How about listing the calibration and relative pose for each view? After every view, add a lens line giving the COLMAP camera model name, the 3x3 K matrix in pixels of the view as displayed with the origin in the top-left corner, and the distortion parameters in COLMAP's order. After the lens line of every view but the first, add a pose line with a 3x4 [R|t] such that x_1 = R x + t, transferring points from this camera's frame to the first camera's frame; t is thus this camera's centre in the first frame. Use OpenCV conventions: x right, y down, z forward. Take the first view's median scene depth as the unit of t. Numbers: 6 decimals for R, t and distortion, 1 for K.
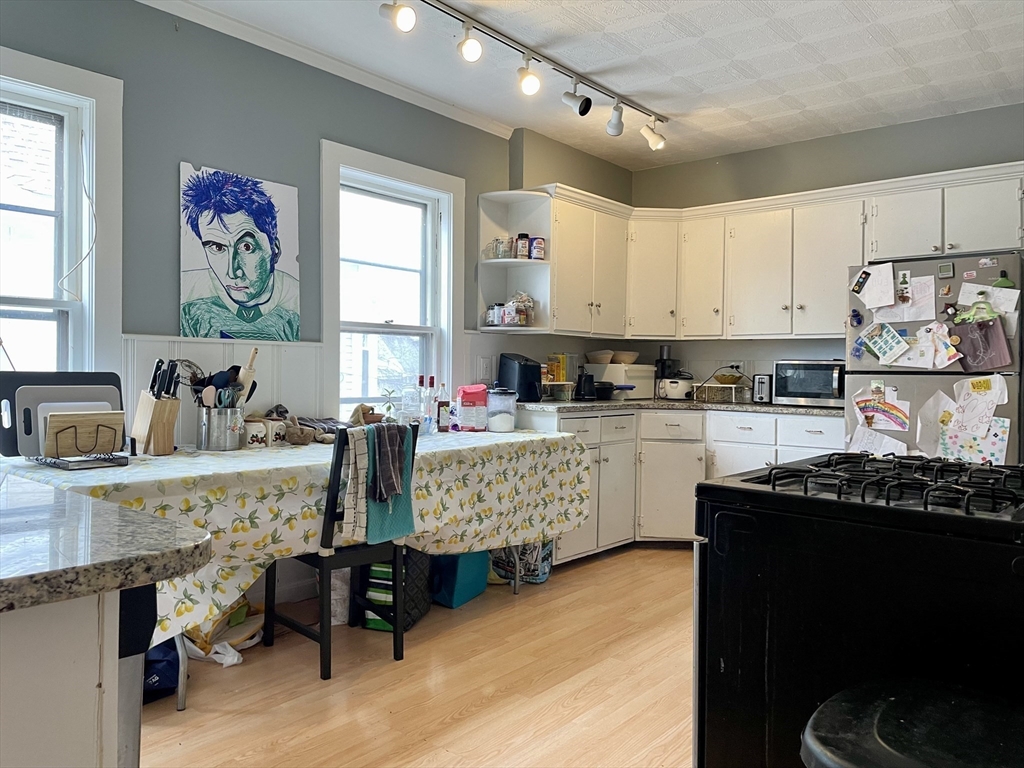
lens RADIAL K [[774.9, 0, 512.1], [0, 774.9, 382.2], [0, 0, 1]] dist [0.065336, -0.034585]
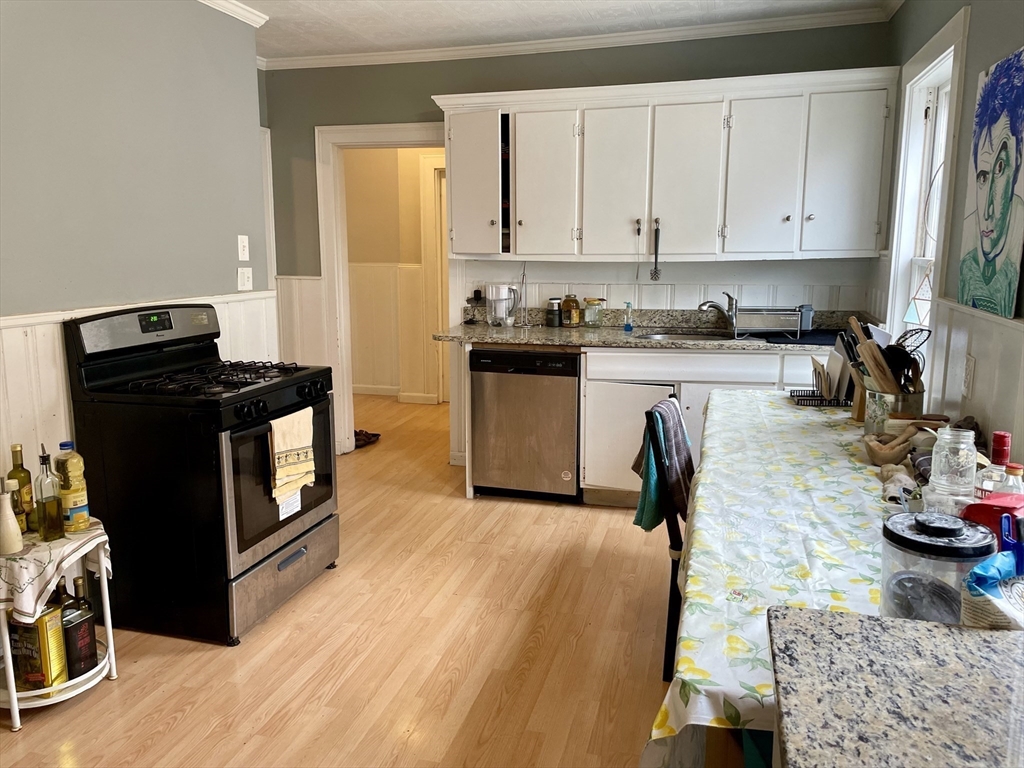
lens RADIAL K [[774.9, 0, 508.7], [0, 774.9, 379.5], [0, 0, 1]] dist [0.065336, -0.034585]
pose [[-0.910471, 0.064414, -0.408527, 0.306491], [-0.014249, 0.982324, 0.186643, -0.116287], [0.413328, 0.175754, -0.893460, 1.440748]]
